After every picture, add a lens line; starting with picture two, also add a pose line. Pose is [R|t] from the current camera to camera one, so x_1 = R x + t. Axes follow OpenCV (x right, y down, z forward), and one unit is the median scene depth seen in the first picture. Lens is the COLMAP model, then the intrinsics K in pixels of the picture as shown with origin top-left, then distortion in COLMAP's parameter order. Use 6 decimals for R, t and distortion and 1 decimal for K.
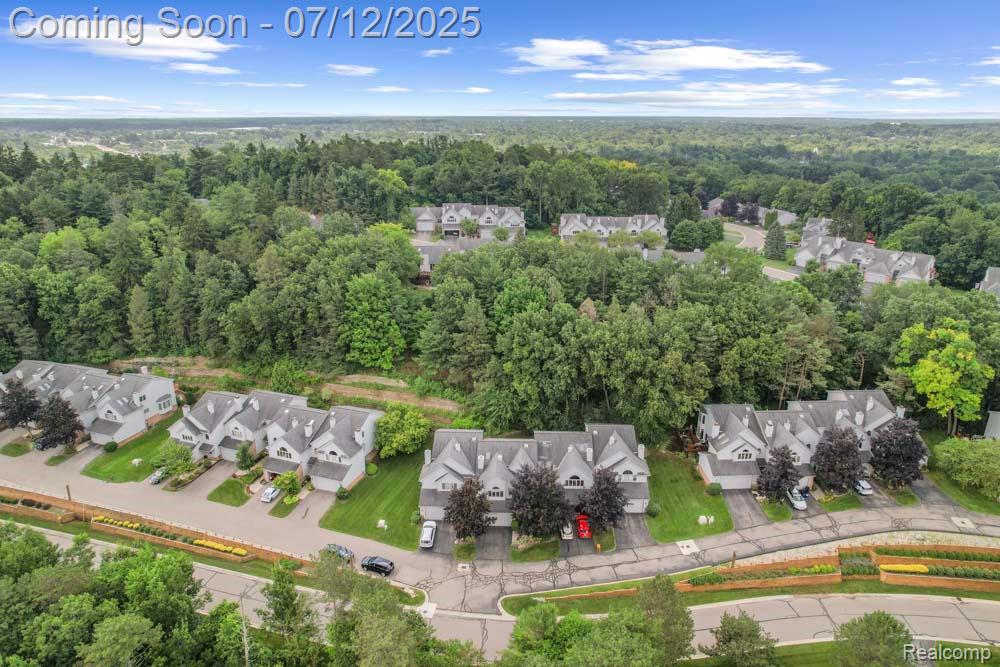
lens RADIAL K [[644.1, 0, 503.5], [0, 644.1, 330.9], [0, 0, 1]] dist [-0.082408, 0.077962]
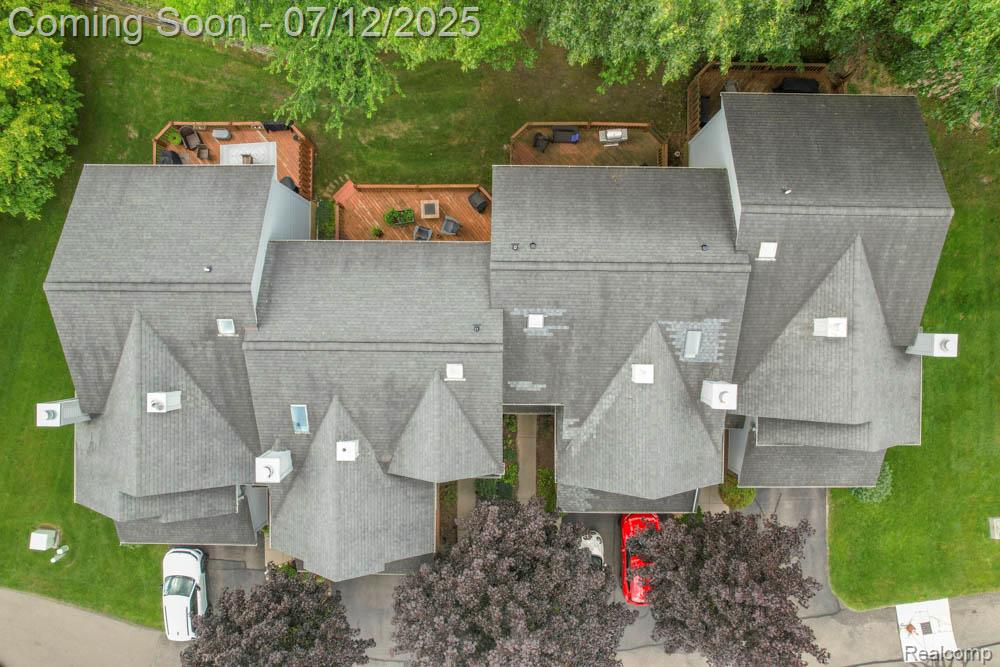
lens RADIAL K [[644.1, 0, 503.5], [0, 644.1, 330.9], [0, 0, 1]] dist [-0.082408, 0.077962]
pose [[0.999713, -0.023969, -0.000543, 0.056133], [0.008413, 0.329532, 0.944107, -0.045408], [-0.022450, -0.943840, 0.329639, 0.986832]]
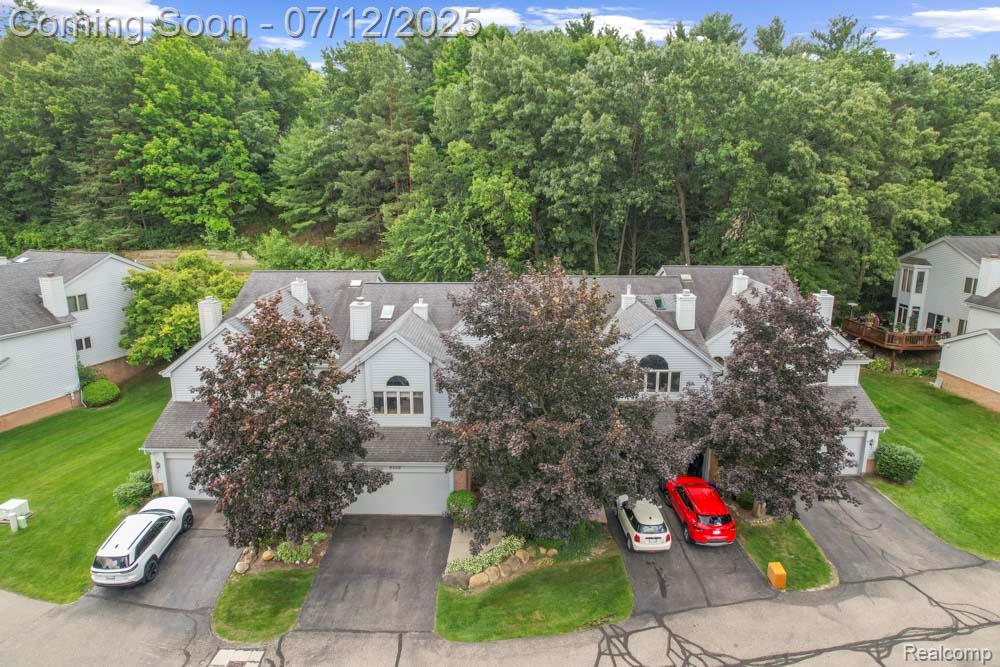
lens RADIAL K [[644.1, 0, 503.5], [0, 644.1, 330.9], [0, 0, 1]] dist [-0.082408, 0.077962]
pose [[0.999725, -0.005787, 0.022710, 0.029856], [0.008546, 0.992325, -0.123363, 0.254816], [-0.021822, 0.123523, 0.992102, 0.689706]]
